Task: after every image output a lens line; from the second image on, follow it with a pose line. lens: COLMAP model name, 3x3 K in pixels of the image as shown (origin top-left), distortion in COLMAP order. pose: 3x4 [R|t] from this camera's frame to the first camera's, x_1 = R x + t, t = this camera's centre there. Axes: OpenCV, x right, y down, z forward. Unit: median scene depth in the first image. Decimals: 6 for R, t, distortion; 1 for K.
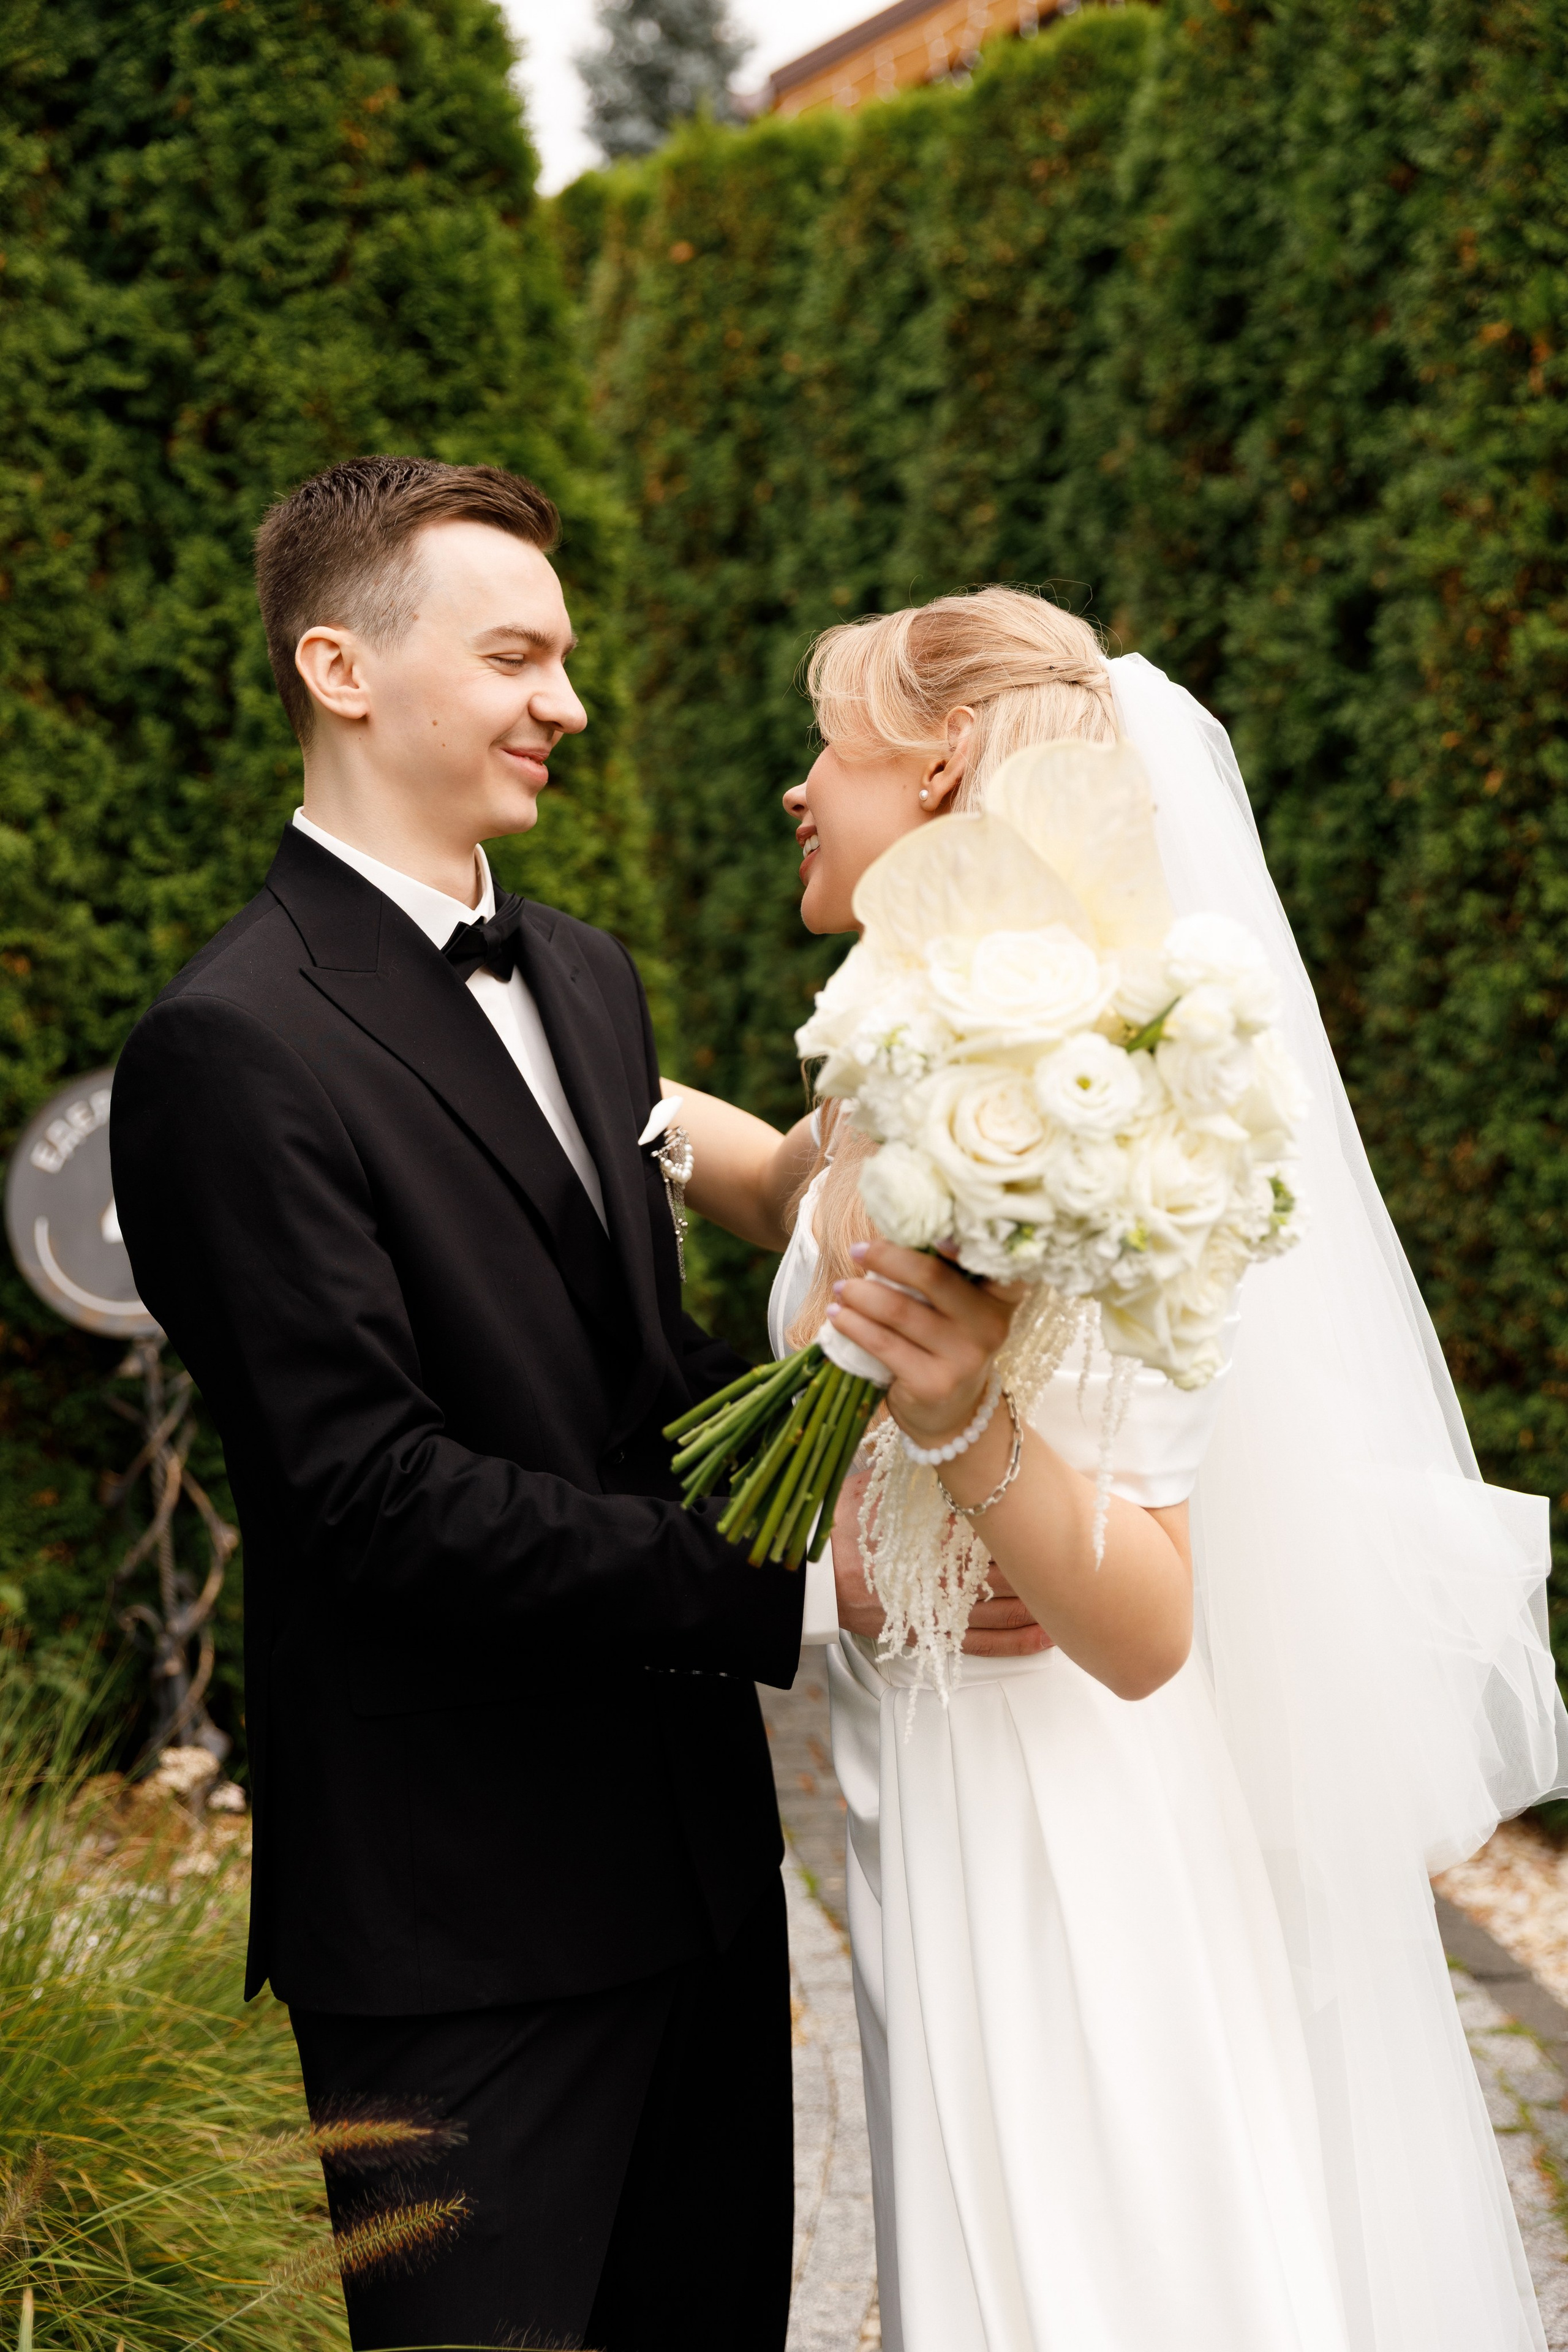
lens RADIAL K [[3155.1, 0, 797.4], [0, 3155.1, 1181.9], [0, 0, 1]] dist [0.021006, -0.064173]
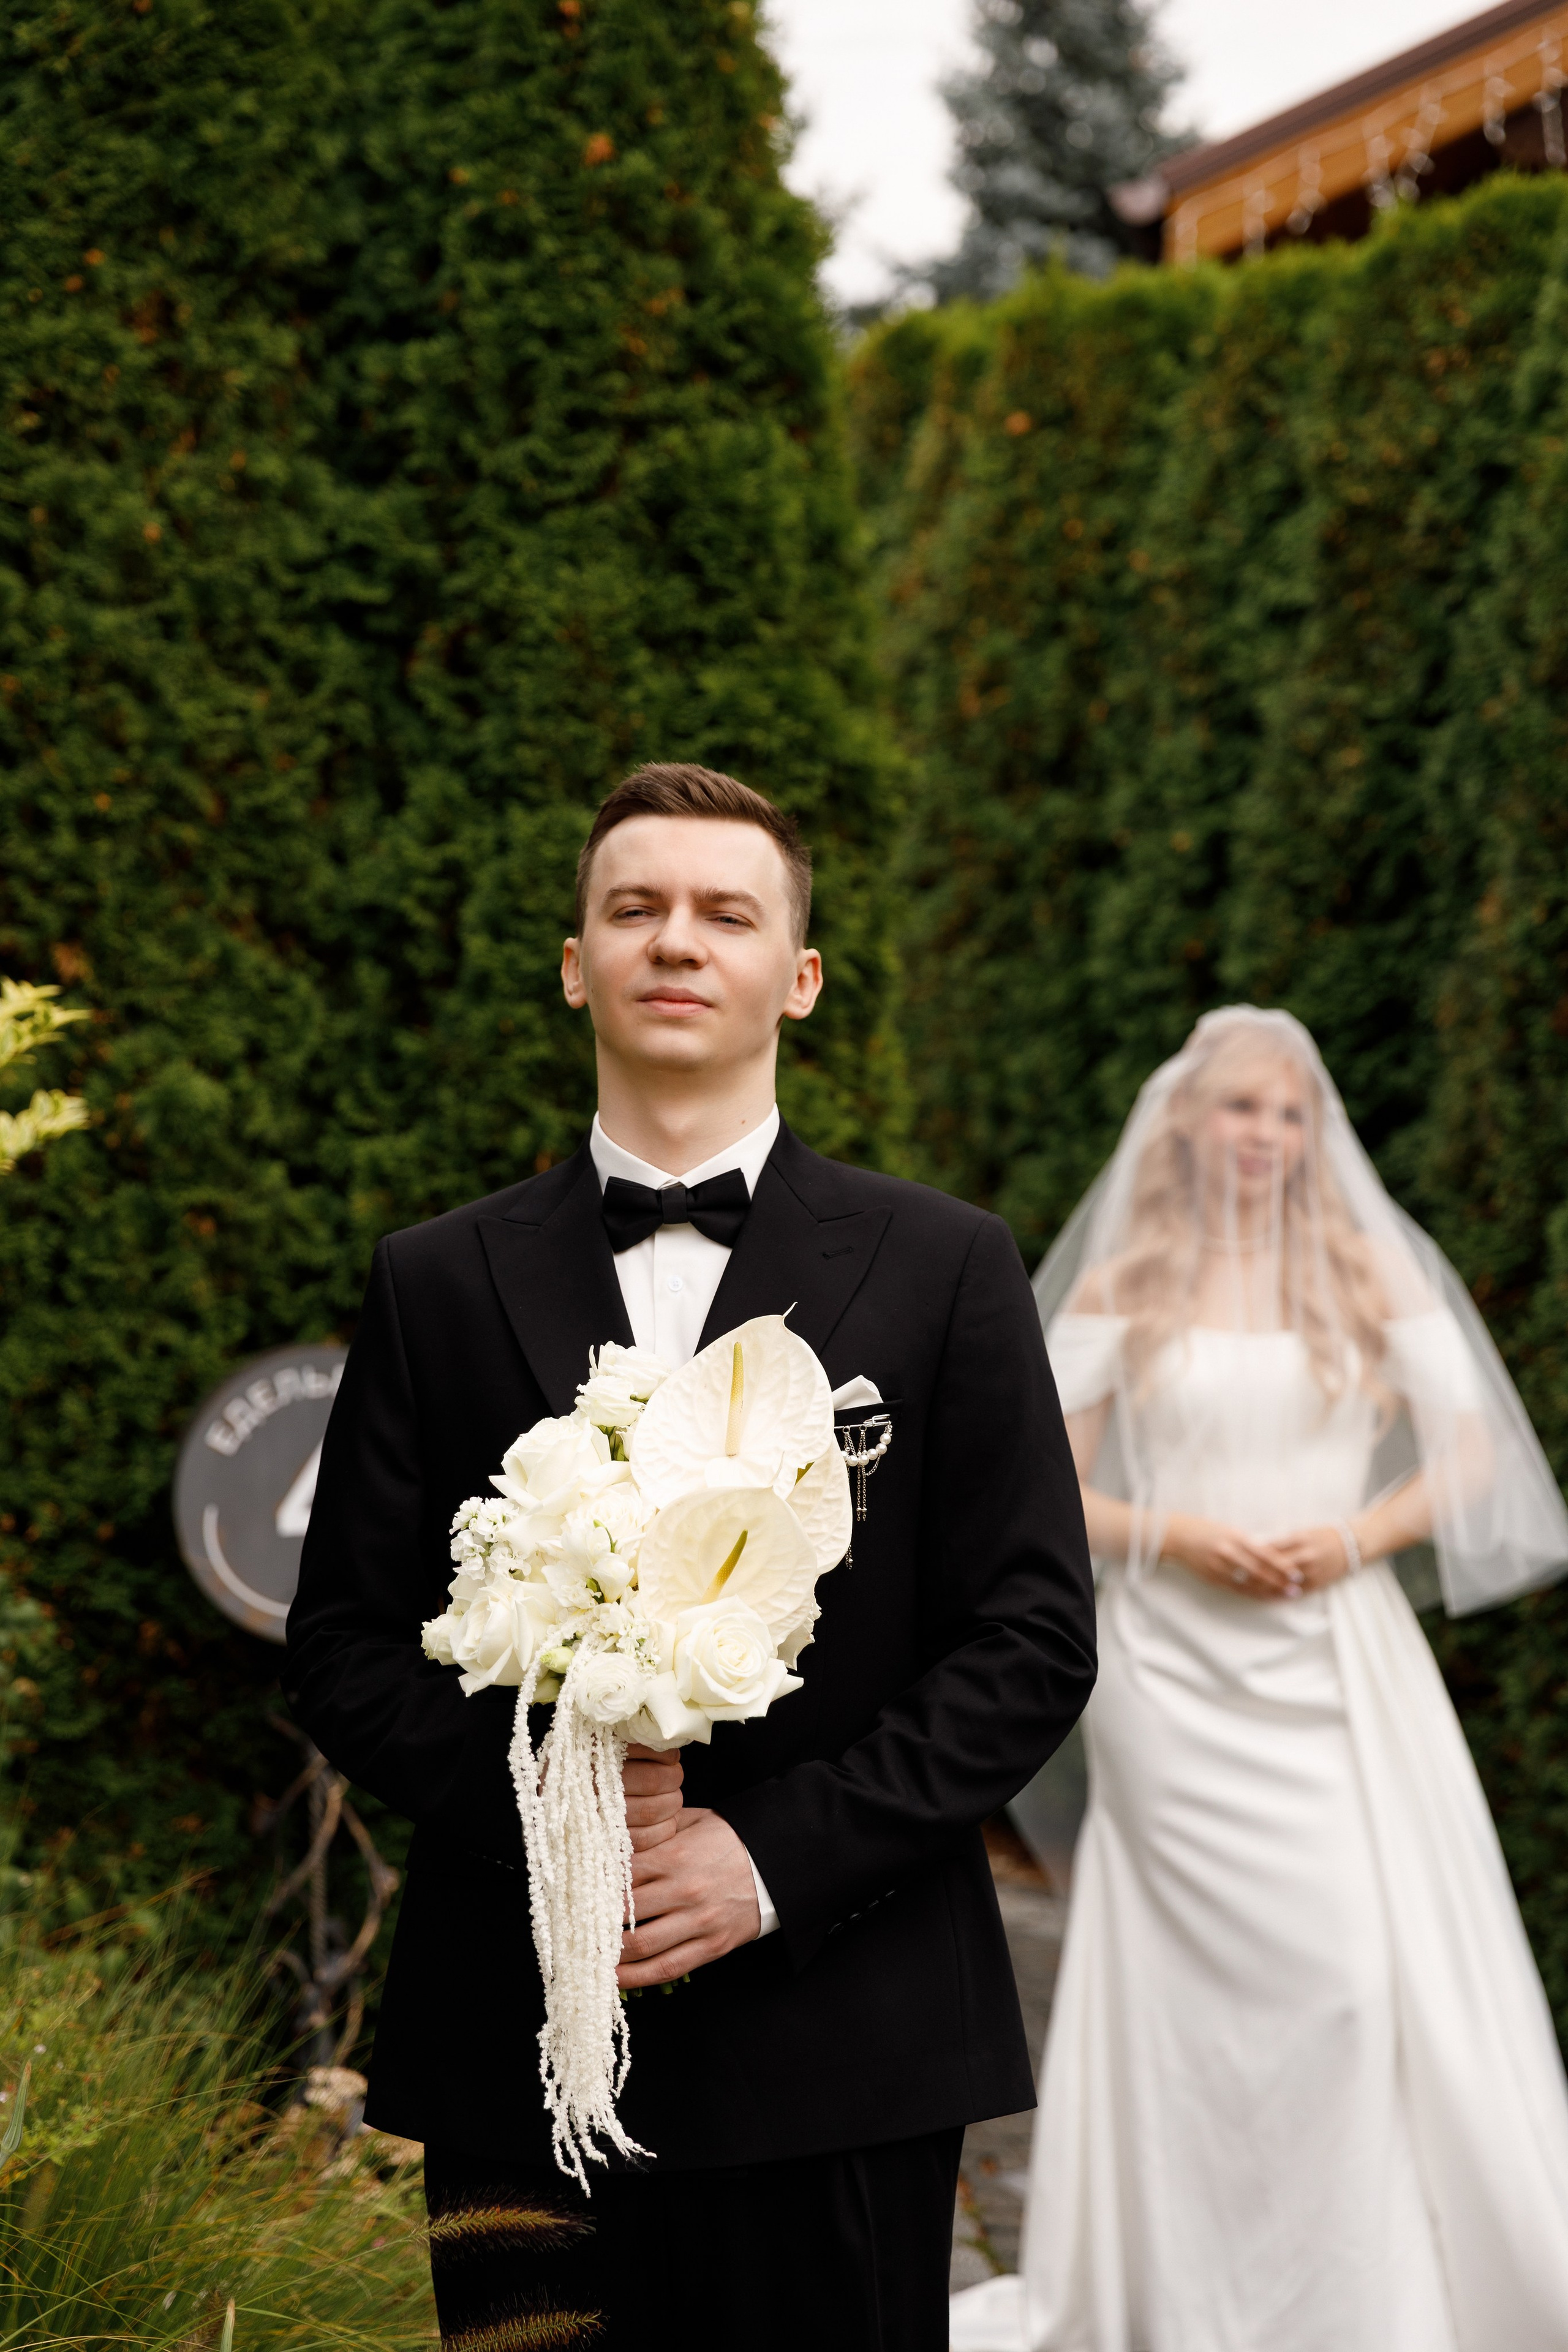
lens RADIAL K [[4387.1, 0, 785.8], [0, 4387.1, 1184.2], [0, 0, 1]] dist [0.013870, -0.388952]
pose [[0.994187, 0.054649, -0.092772, 0.033496], [-0.062747, 0.994253, -0.086738, 0.017275], [0.087499, 0.092055, 0.991902, -0.223925]]
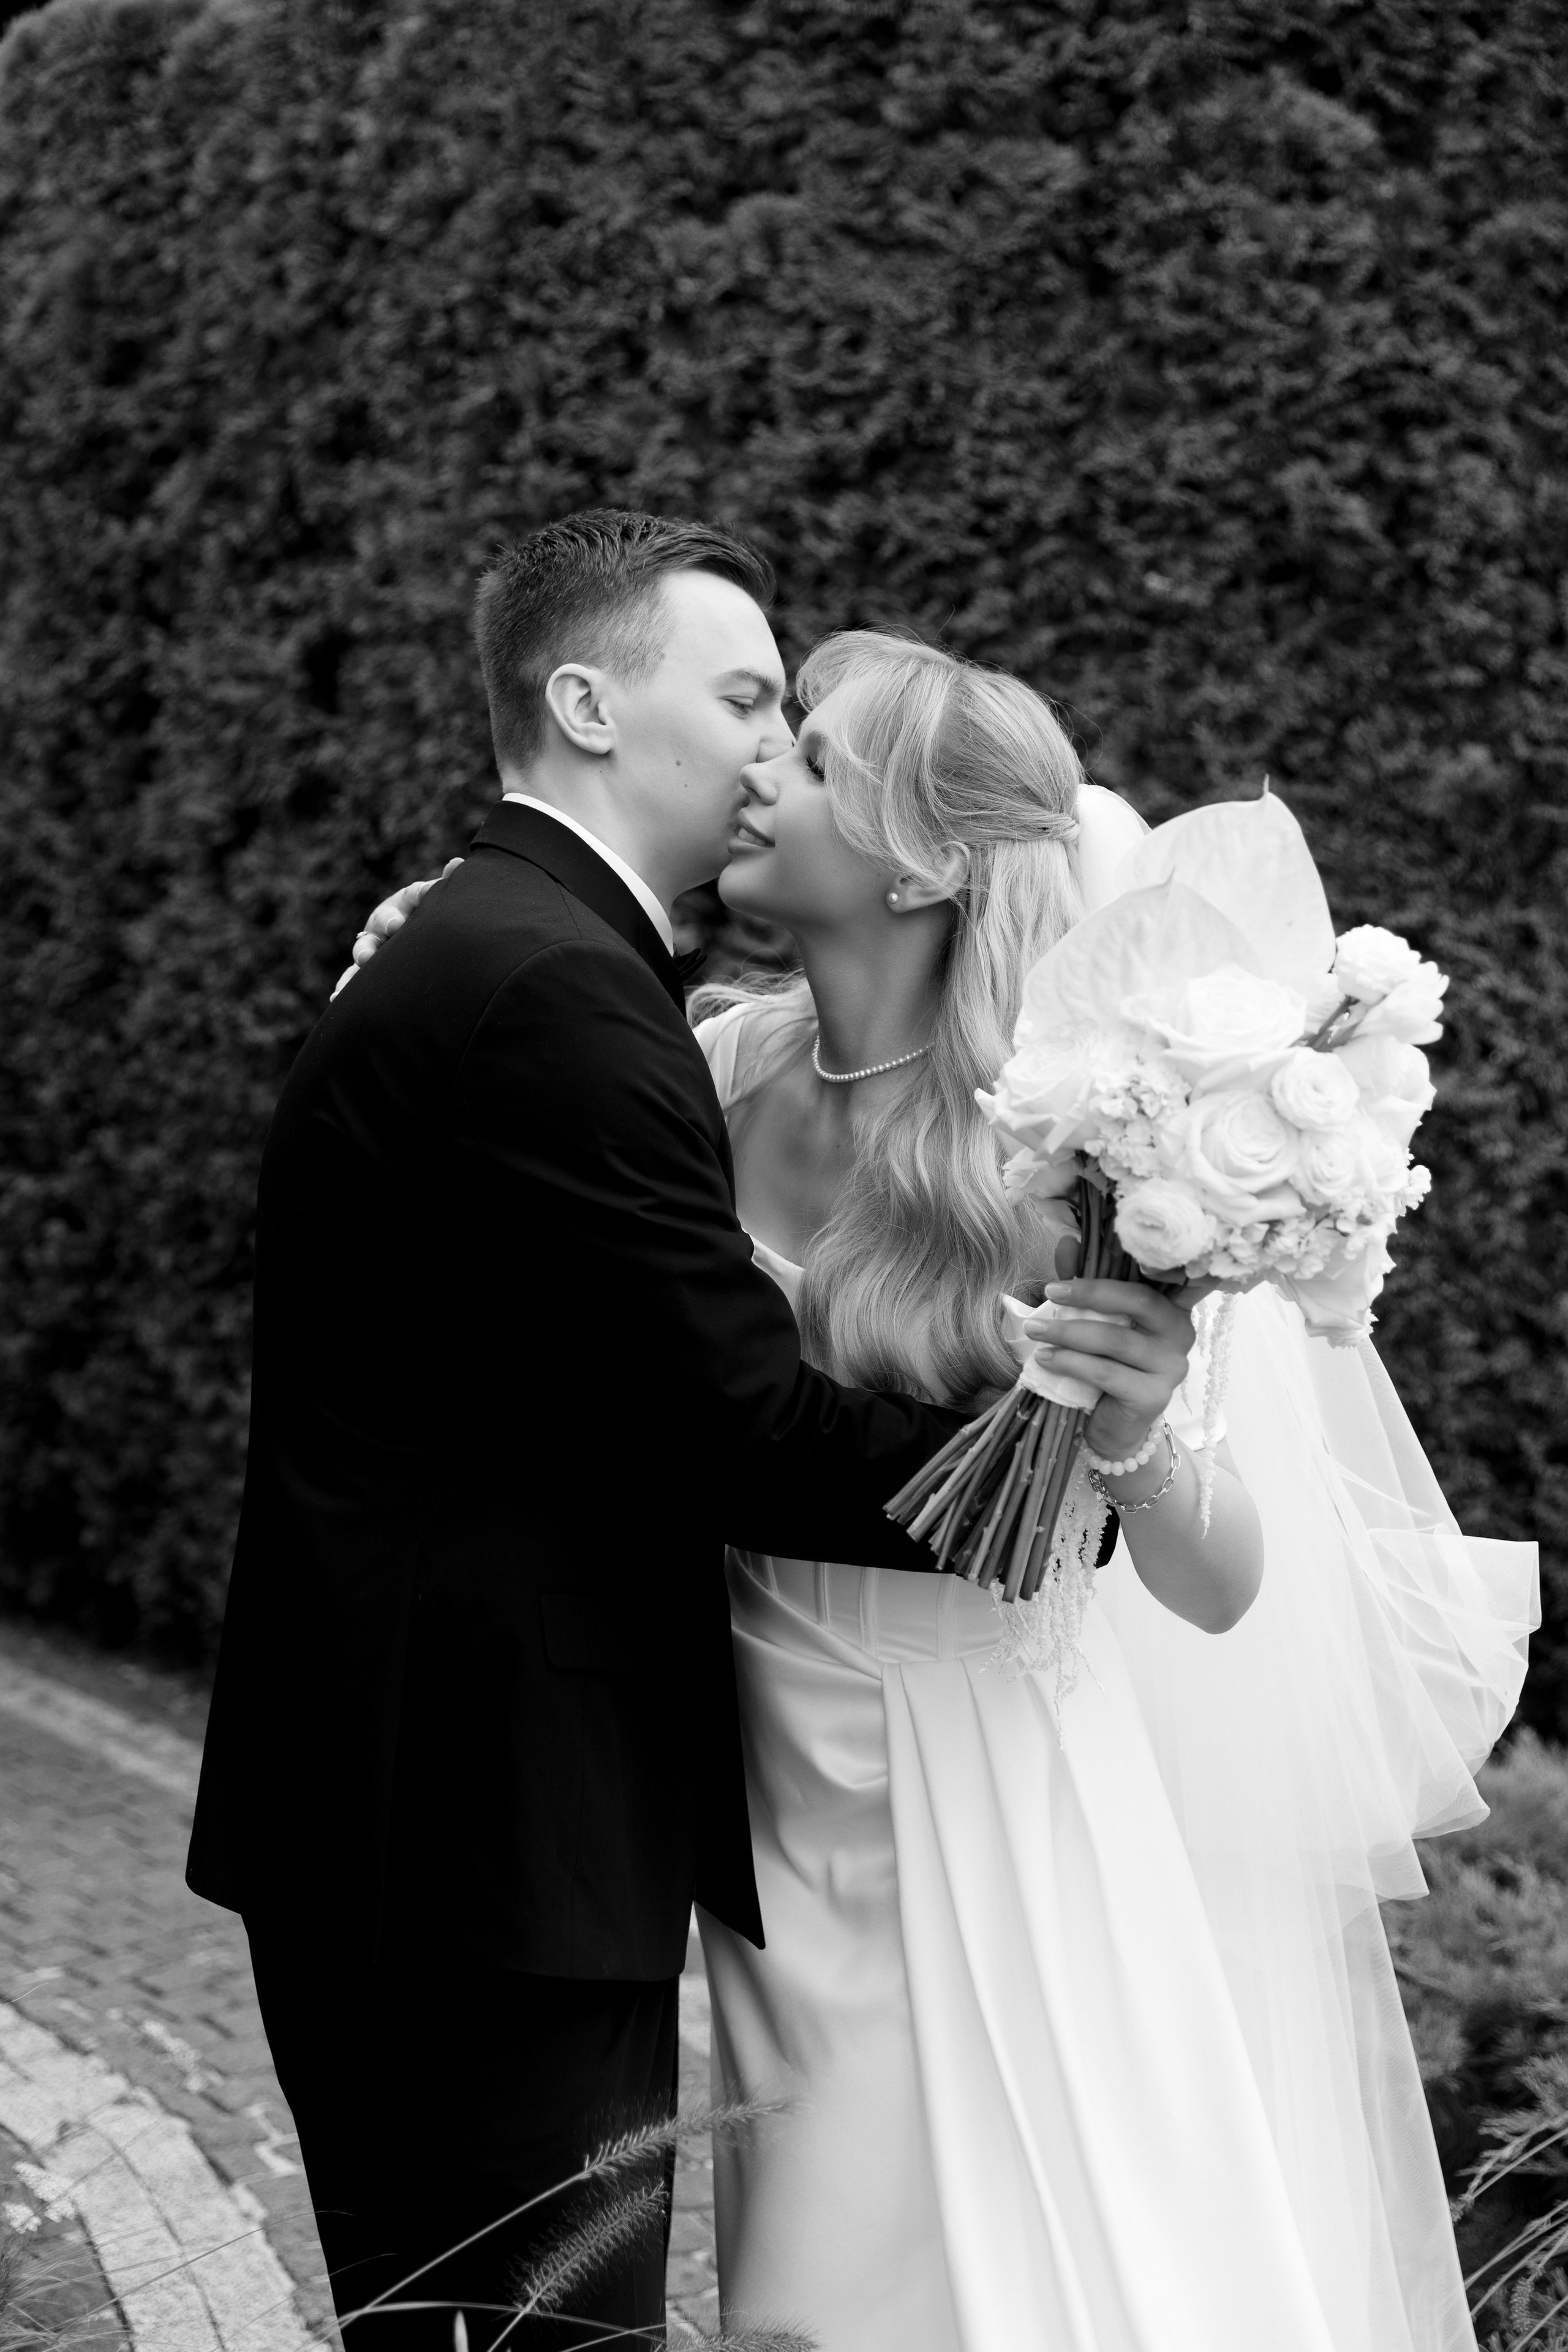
lens RADIAL K [[3155.1, 0, 797.4], [0, 3155.1, 1181.9], [0, 0, 1]] dist [0.021006, -0.064173]
pose [[0.884397, -0.059009, 0.462991, -0.180124], [0.065747, 0.997835, 0.001586, 0.000709], [-0.462082, 0.029038, 0.886362, 0.014566]]
